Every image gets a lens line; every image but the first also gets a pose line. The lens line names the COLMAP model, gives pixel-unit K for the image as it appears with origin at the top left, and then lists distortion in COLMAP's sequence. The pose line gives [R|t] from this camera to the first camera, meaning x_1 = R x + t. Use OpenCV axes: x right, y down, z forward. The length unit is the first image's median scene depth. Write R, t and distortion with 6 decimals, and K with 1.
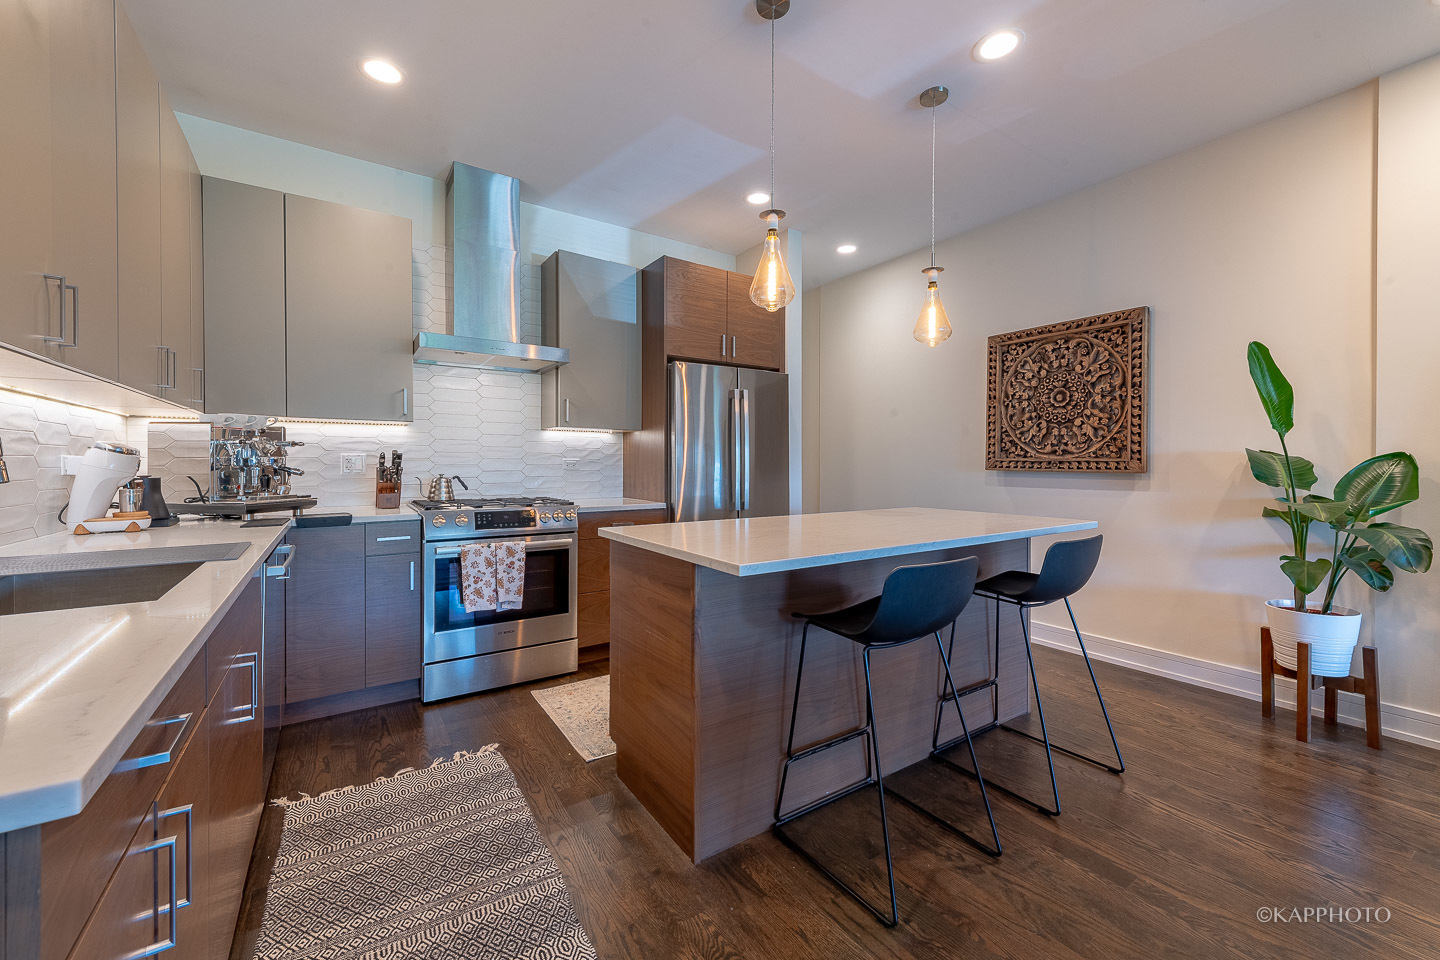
lens RADIAL K [[582.3, 0, 724.9], [0, 582.3, 470.5], [0, 0, 1]] dist [0.017685, -0.004728]
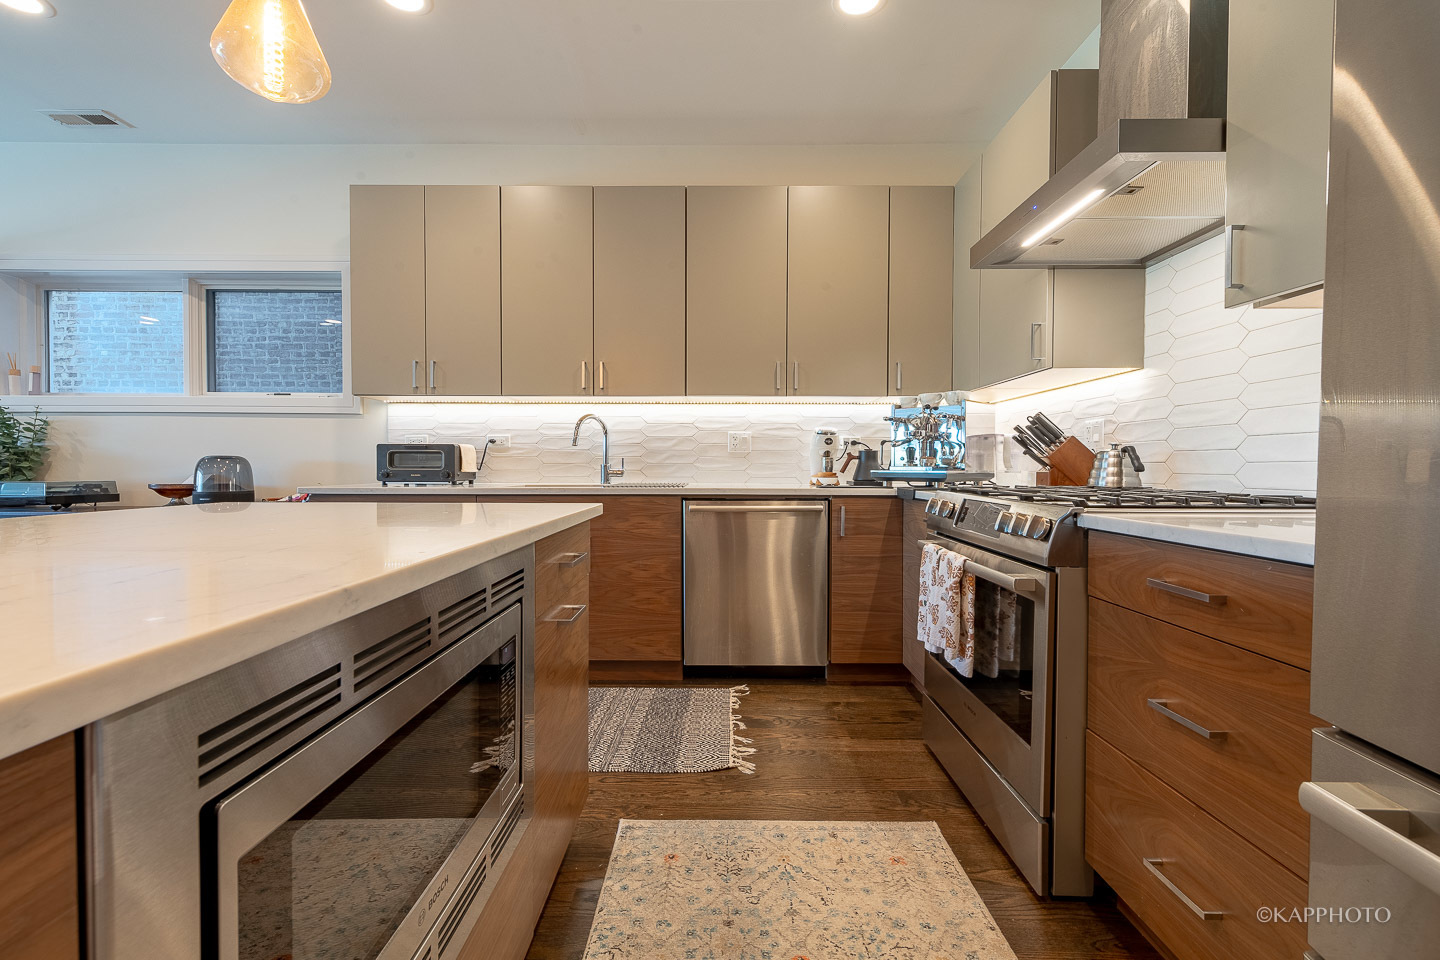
lens RADIAL K [[582.3, 0, 720.2], [0, 582.3, 482.4], [0, 0, 1]] dist [0.017685, -0.004728]
pose [[-0.569488, 0.026676, -0.821567, 0.234575], [-0.006638, 0.999291, 0.037048, 0.030140], [0.821973, 0.026552, -0.568907, 1.126976]]
